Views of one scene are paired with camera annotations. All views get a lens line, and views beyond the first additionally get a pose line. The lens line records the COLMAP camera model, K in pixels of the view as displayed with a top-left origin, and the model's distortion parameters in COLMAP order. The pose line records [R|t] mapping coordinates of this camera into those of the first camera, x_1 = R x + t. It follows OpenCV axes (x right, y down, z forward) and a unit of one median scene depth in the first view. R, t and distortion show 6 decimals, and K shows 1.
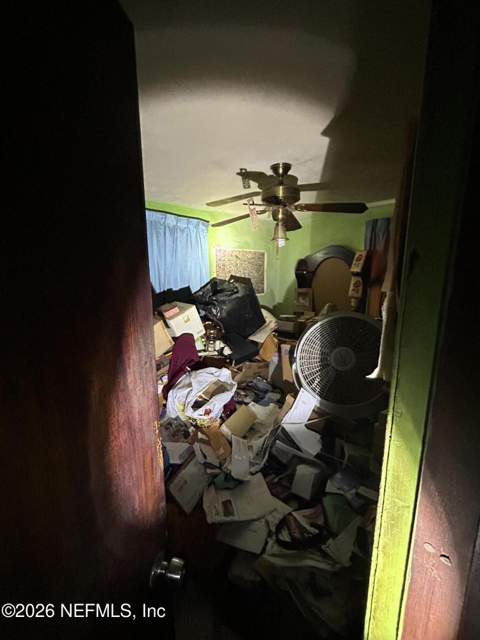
lens RADIAL K [[255.1, 0, 241.7], [0, 255.1, 317.2], [0, 0, 1]] dist [0.000883, 0.000059]
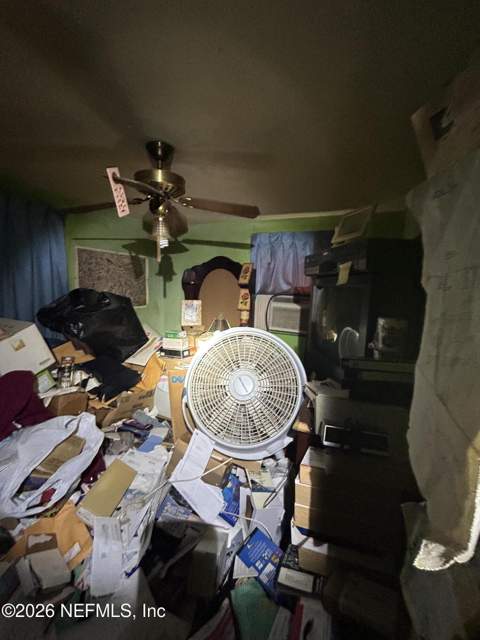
lens RADIAL K [[255.1, 0, 241.7], [0, 255.1, 317.2], [0, 0, 1]] dist [0.000883, 0.000059]
pose [[0.906964, -0.019091, 0.420775, 0.028580], [0.039334, 0.998446, -0.039484, -0.013838], [-0.419367, 0.052362, 0.906305, 0.146411]]
